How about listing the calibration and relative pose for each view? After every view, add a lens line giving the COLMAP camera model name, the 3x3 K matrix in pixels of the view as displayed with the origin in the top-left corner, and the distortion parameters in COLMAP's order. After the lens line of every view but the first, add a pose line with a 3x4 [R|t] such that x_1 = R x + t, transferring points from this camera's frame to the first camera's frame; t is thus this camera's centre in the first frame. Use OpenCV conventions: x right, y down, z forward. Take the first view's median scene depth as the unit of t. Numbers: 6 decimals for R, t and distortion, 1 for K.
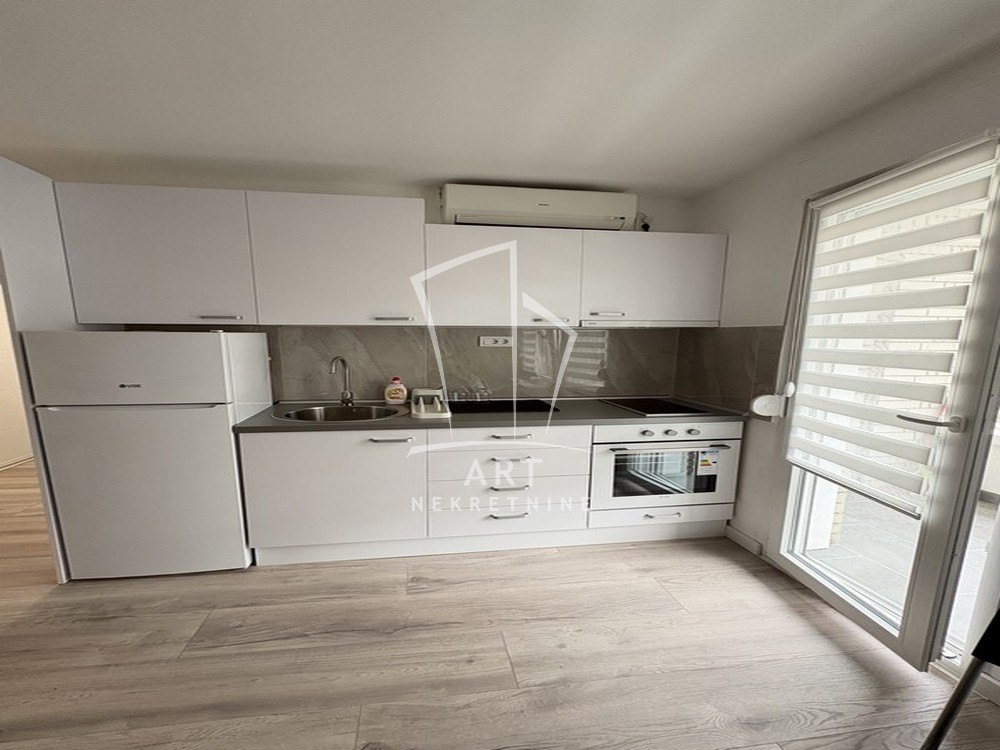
lens RADIAL K [[297.9, 0, 471.3], [0, 297.9, 373.4], [0, 0, 1]] dist [0.000887, -0.000025]
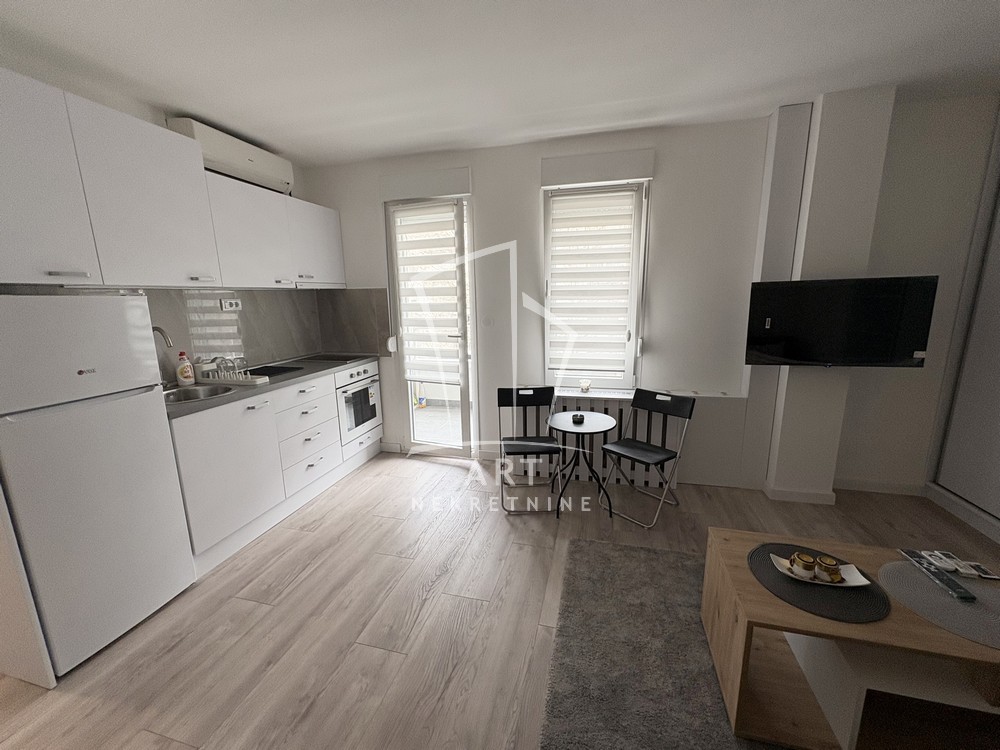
lens RADIAL K [[398.2, 0, 500.3], [0, 398.2, 375.0], [0, 0, 1]] dist [0.000255, -0.000222]
pose [[0.303219, -0.195698, 0.932610, -0.775045], [0.135538, 0.977592, 0.161069, 0.013575], [-0.943233, 0.077565, 0.322949, -0.112823]]
